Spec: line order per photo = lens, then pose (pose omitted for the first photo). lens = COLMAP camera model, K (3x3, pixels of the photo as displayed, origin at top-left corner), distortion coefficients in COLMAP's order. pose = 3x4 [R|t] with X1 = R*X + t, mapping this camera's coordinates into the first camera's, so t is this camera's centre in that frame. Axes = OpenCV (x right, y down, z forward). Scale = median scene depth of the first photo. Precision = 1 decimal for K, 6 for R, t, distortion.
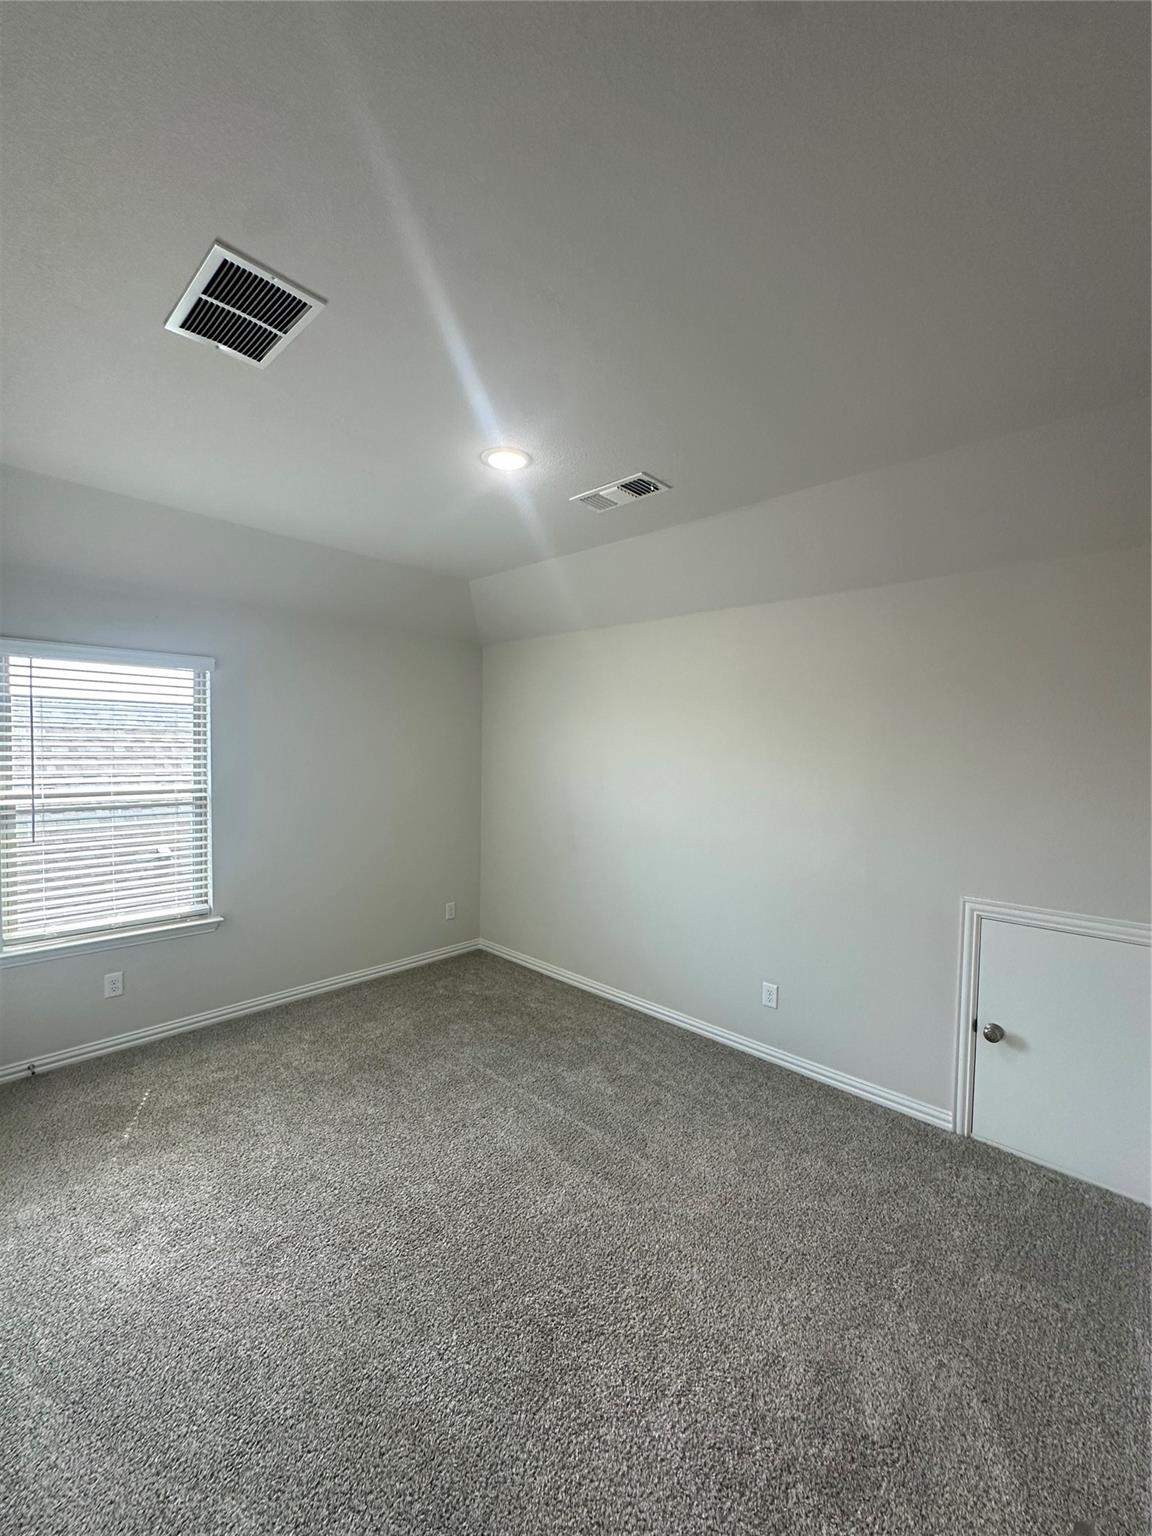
lens RADIAL K [[616.1, 0, 576.0], [0, 616.1, 768.0], [0, 0, 1]] dist [-0.002103, 0.000161]
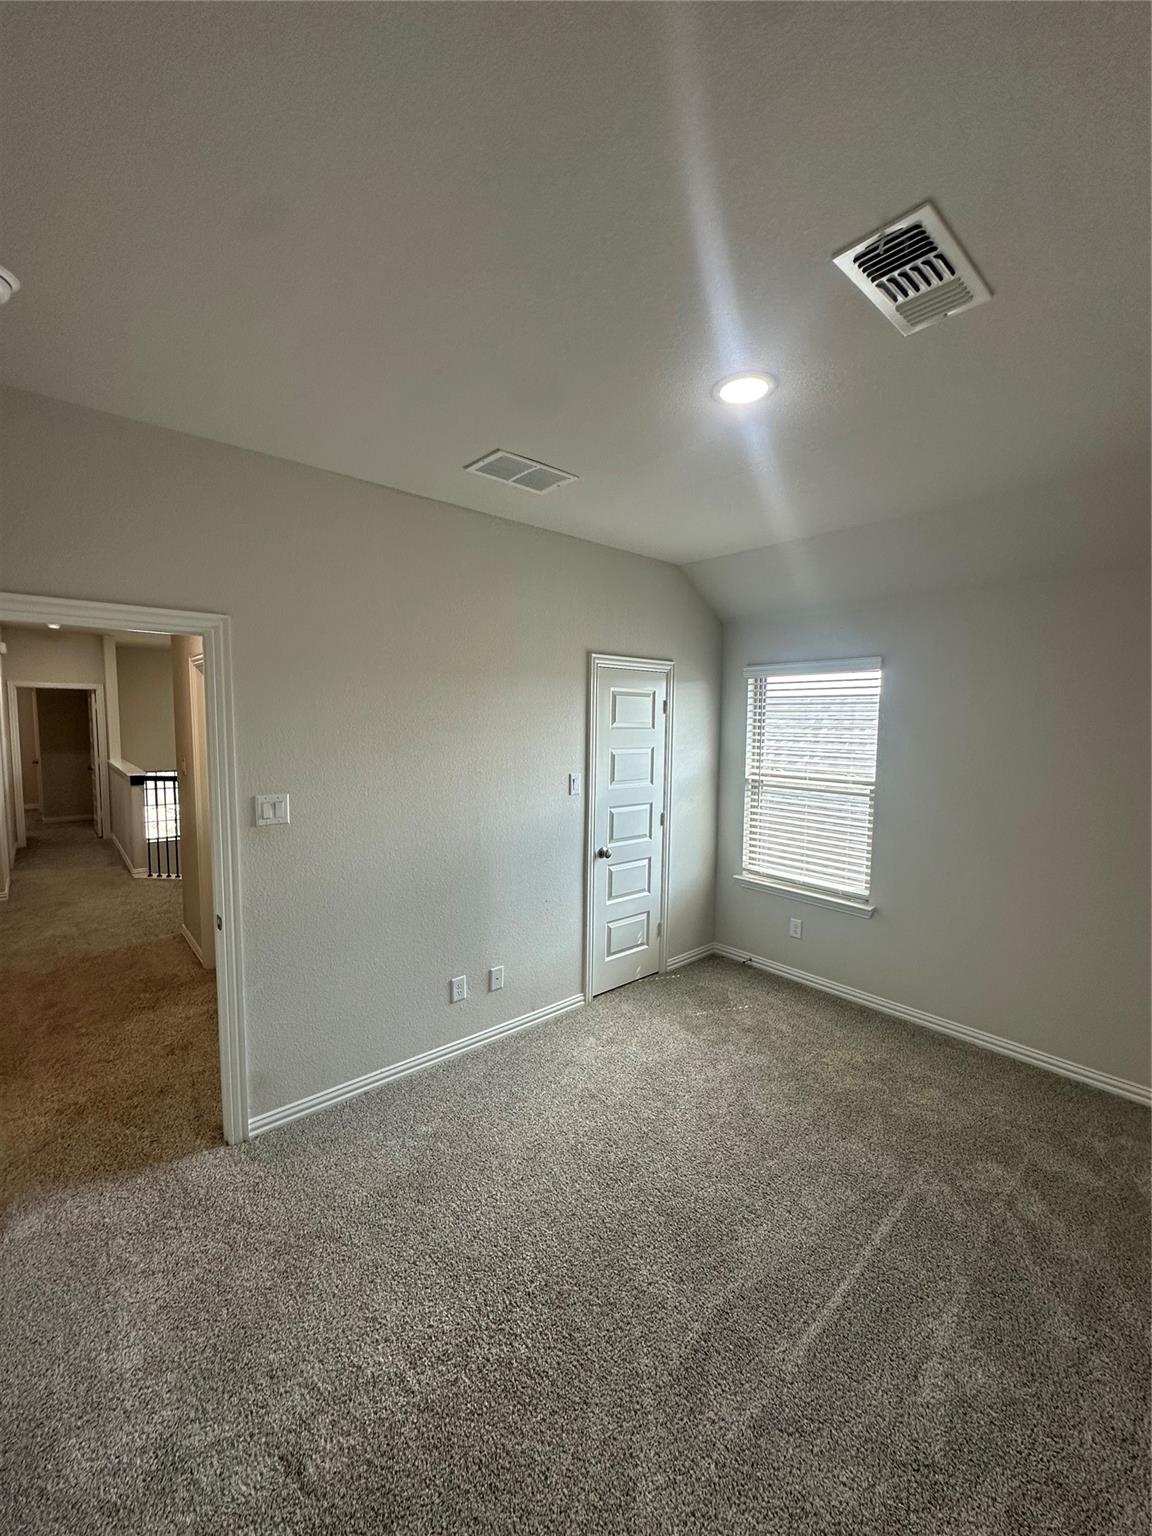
lens RADIAL K [[616.1, 0, 576.0], [0, 616.1, 768.0], [0, 0, 1]] dist [-0.002103, 0.000161]
pose [[-0.096770, 0.061961, -0.993376, 0.570849], [-0.048935, 0.996557, 0.066927, -0.043539], [0.994103, 0.055087, -0.093405, 0.688725]]
